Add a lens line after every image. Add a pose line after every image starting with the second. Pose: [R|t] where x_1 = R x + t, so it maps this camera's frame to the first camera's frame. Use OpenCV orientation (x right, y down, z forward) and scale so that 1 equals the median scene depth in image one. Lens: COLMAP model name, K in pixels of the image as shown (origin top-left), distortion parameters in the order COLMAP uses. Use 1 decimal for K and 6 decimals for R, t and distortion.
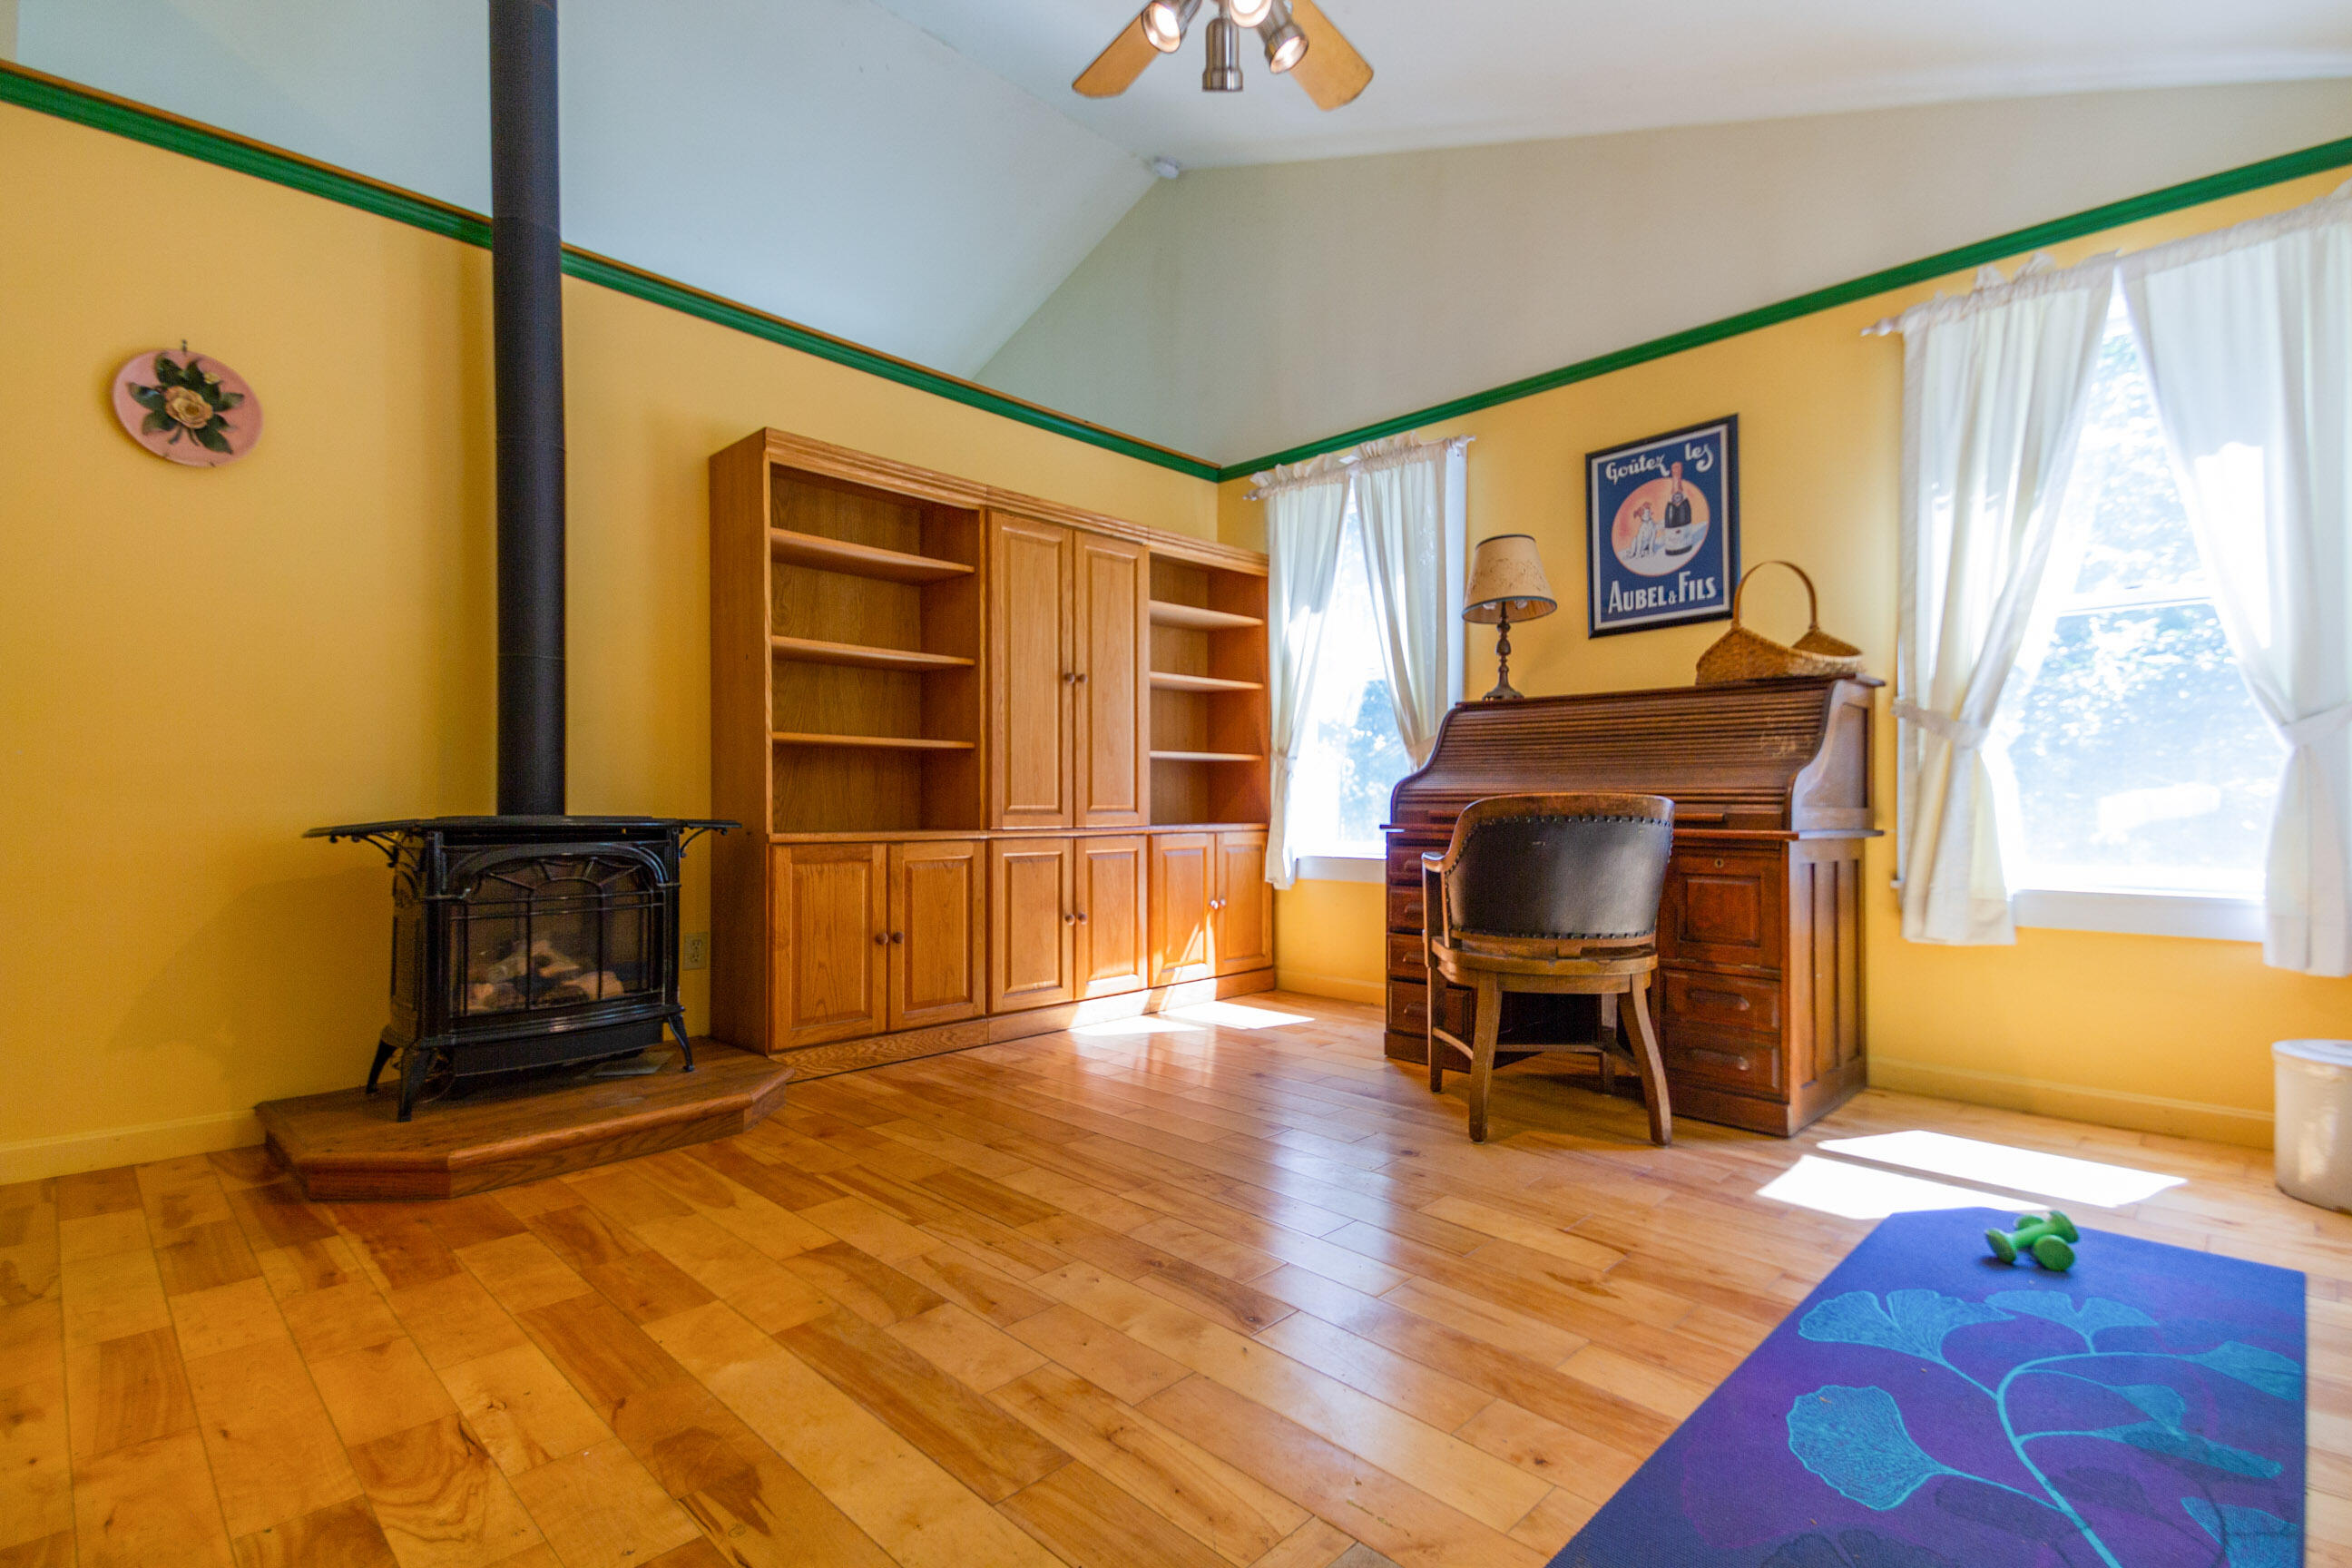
lens RADIAL K [[1079.3, 0, 1213.9], [0, 1079.3, 759.7], [0, 0, 1]] dist [0.098696, -0.054947]
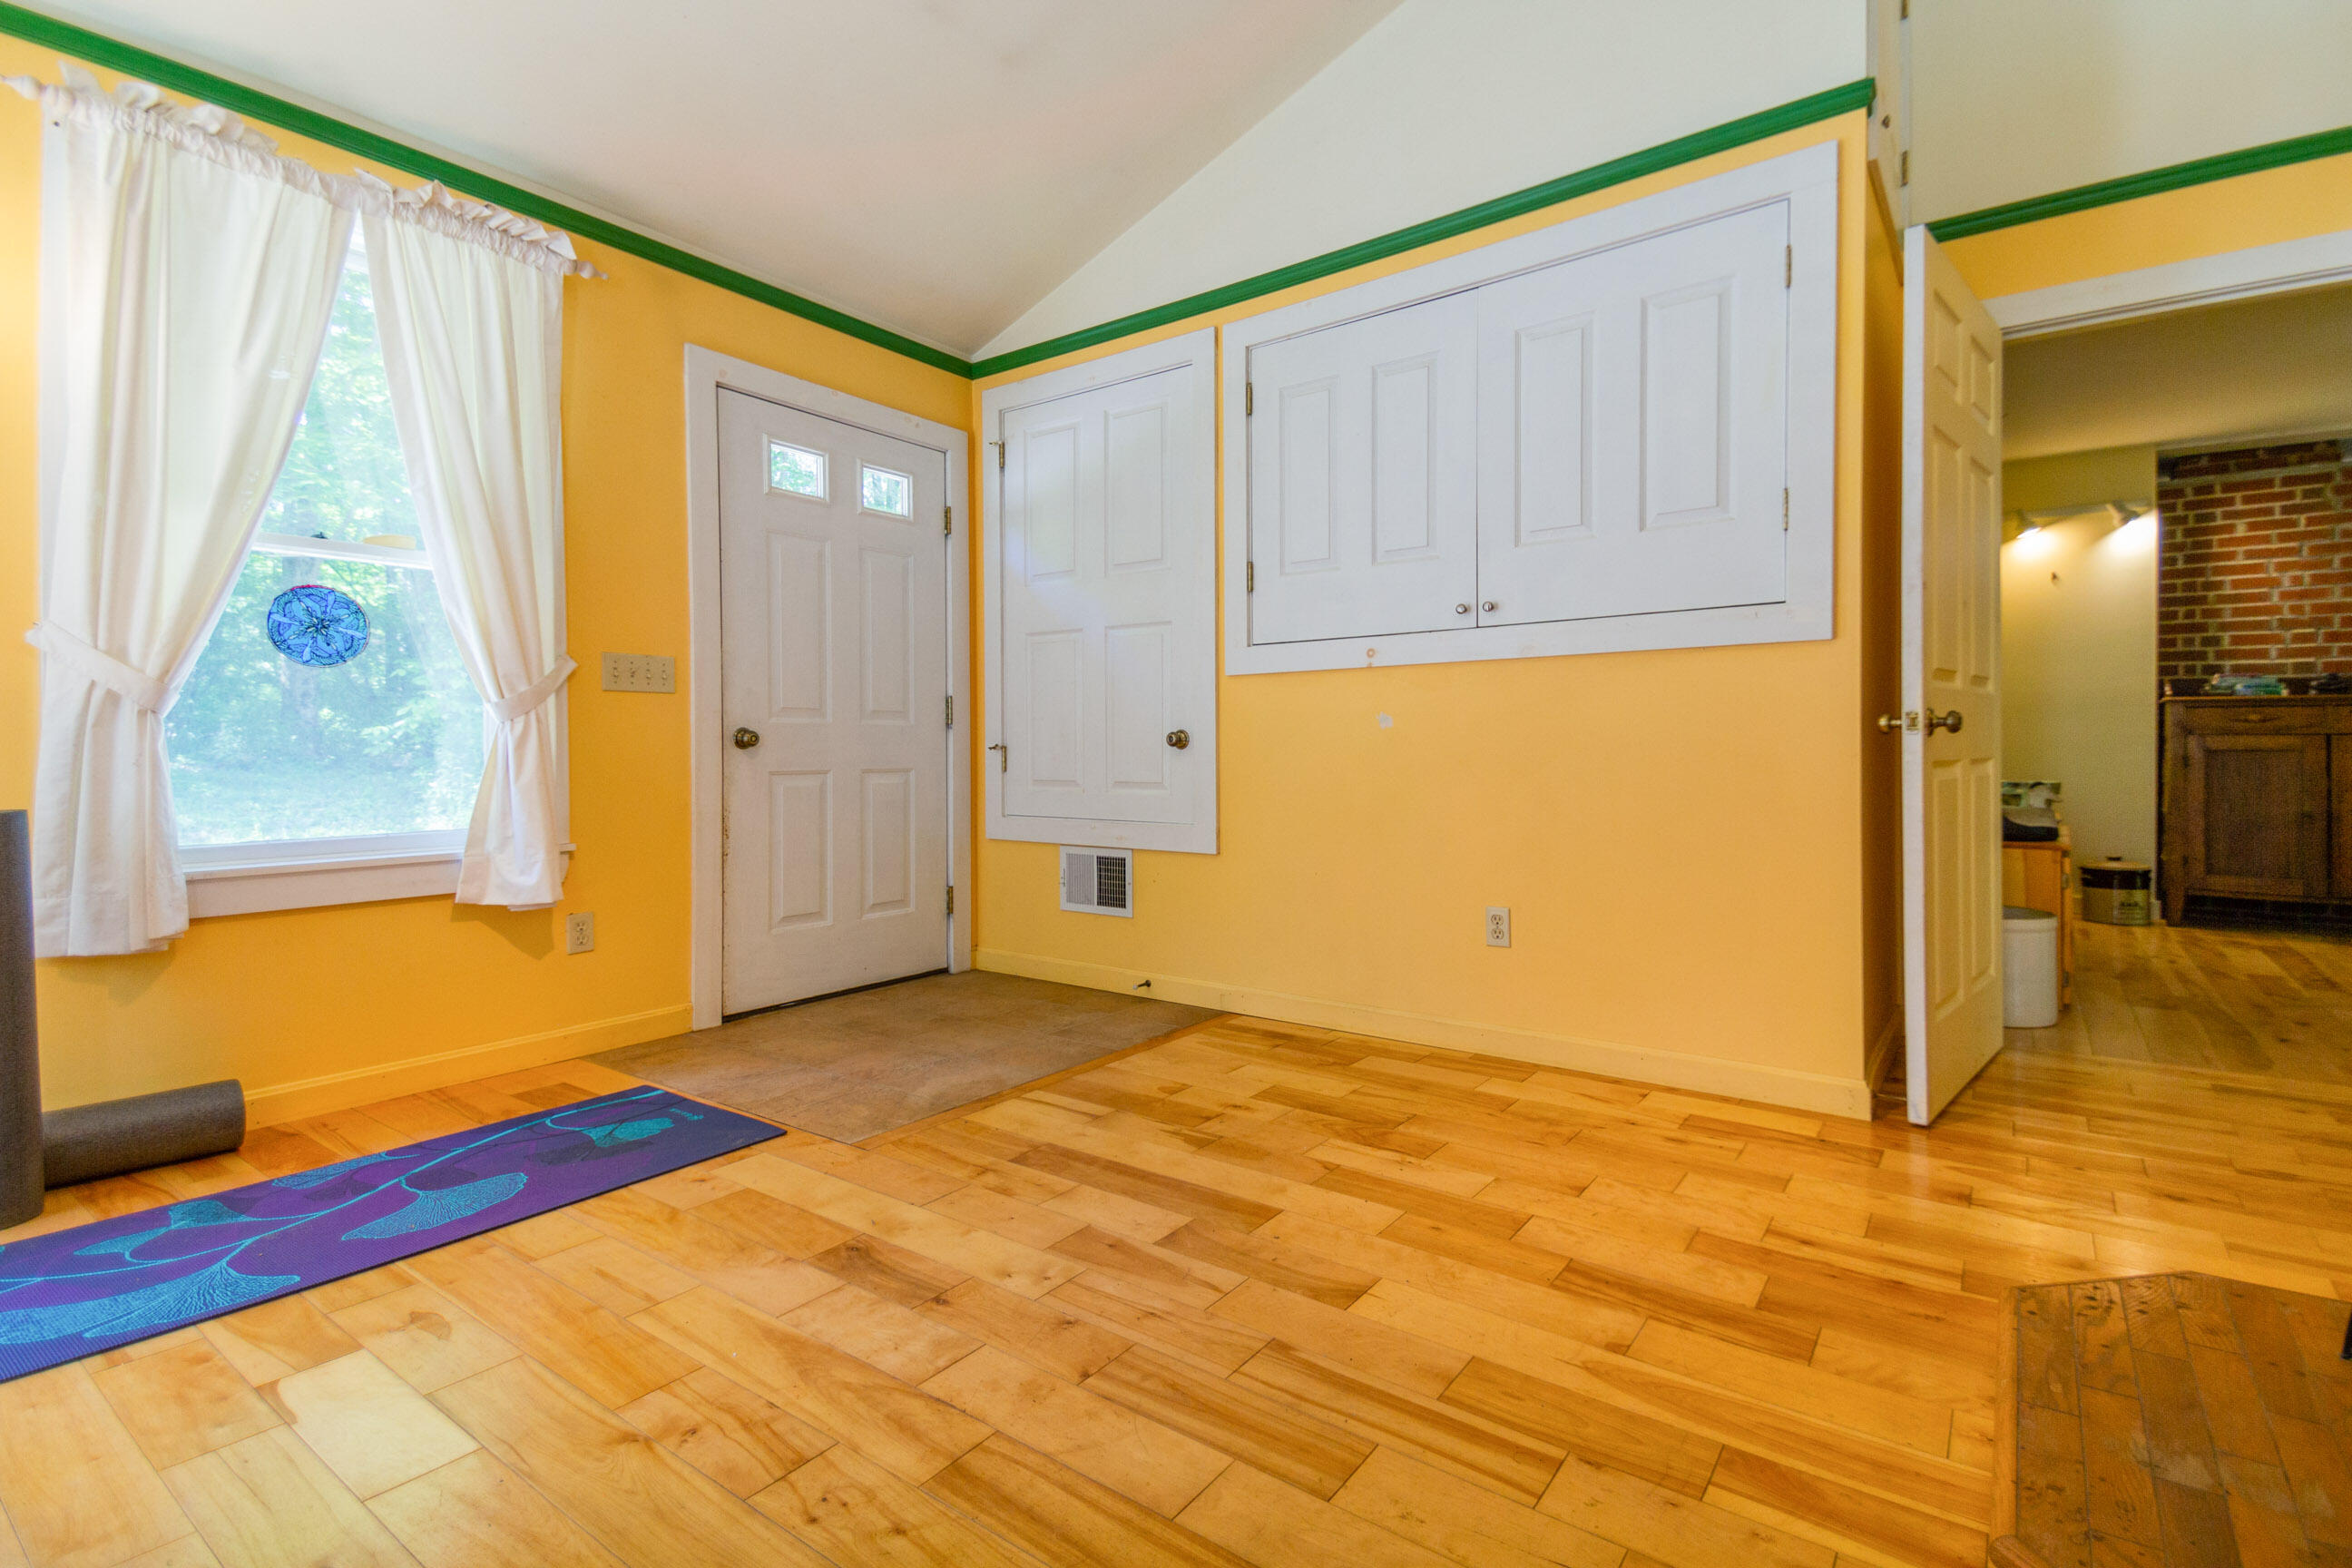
lens RADIAL K [[1079.3, 0, 1213.9], [0, 1079.3, 759.7], [0, 0, 1]] dist [0.098696, -0.054947]
pose [[-0.990349, 0.002915, -0.138564, -0.145364], [0.007106, 0.999532, -0.029765, 0.065756], [0.138412, -0.030463, -0.989906, 1.904643]]
